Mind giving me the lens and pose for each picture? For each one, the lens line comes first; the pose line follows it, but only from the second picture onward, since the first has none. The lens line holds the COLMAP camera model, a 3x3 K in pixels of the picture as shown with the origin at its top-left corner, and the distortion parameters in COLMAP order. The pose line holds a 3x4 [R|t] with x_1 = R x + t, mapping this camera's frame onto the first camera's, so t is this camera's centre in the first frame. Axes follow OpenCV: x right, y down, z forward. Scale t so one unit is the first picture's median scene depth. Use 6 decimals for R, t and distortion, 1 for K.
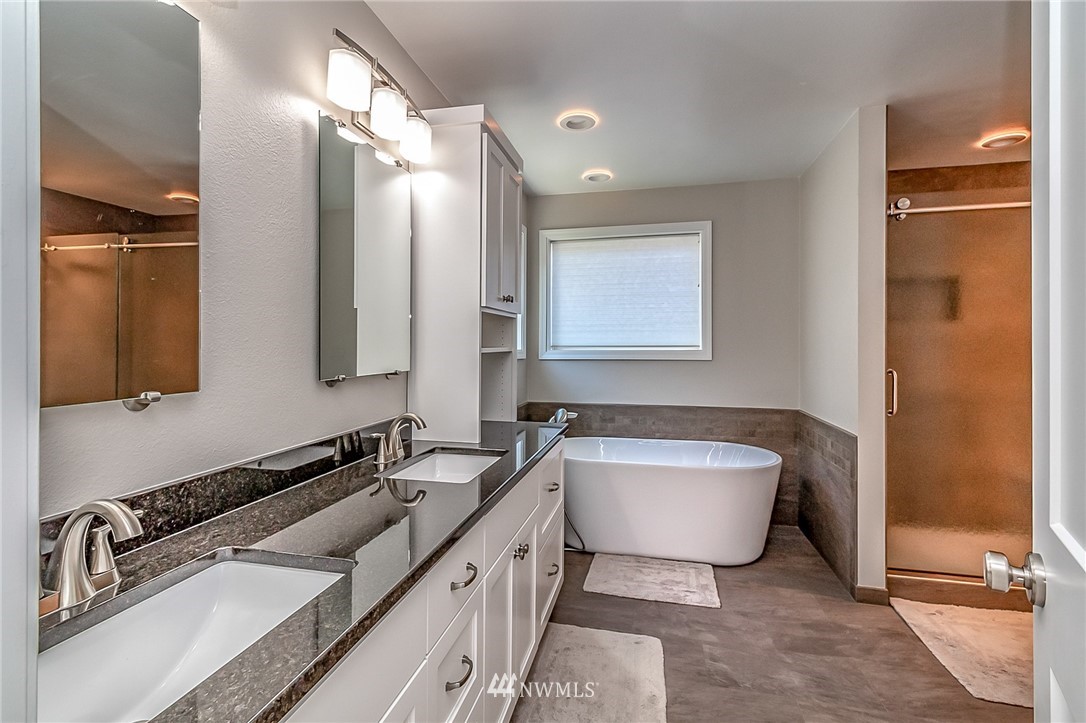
lens RADIAL K [[498.6, 0, 541.3], [0, 498.6, 343.5], [0, 0, 1]] dist [0.003575, 0.000995]
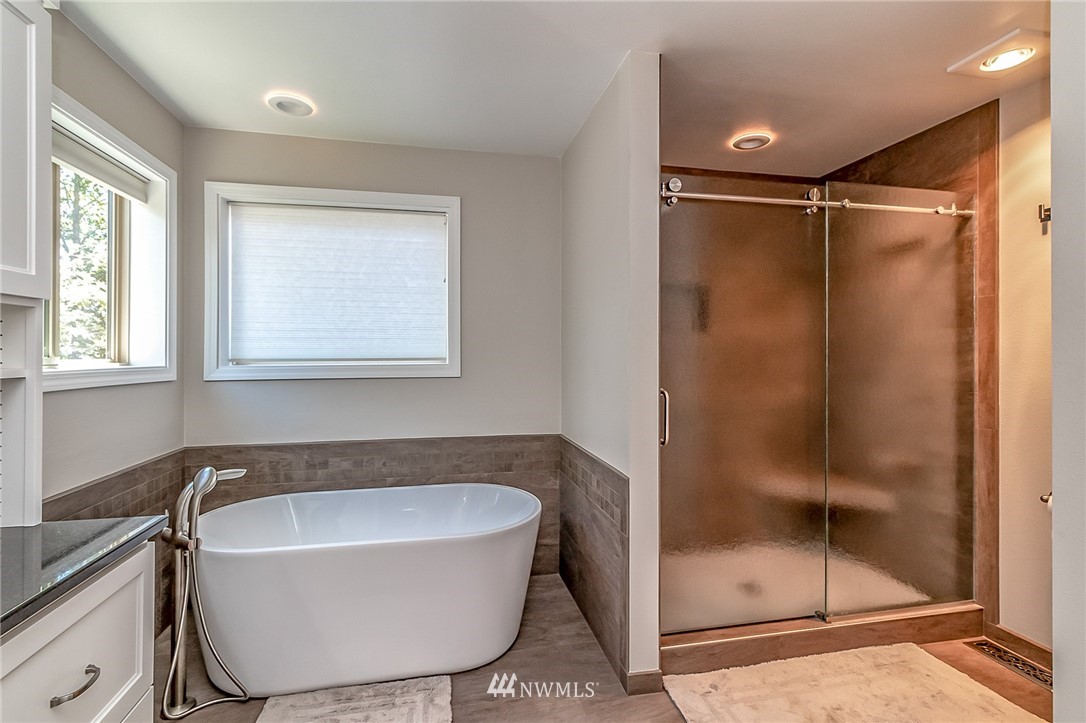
lens RADIAL K [[498.6, 0, 540.1], [0, 498.6, 354.9], [0, 0, 1]] dist [0.003575, 0.000995]
pose [[0.903630, -0.002731, 0.428305, 0.136820], [0.000351, 0.999984, 0.005635, -0.005978], [-0.428314, -0.004942, 0.903616, 0.277173]]
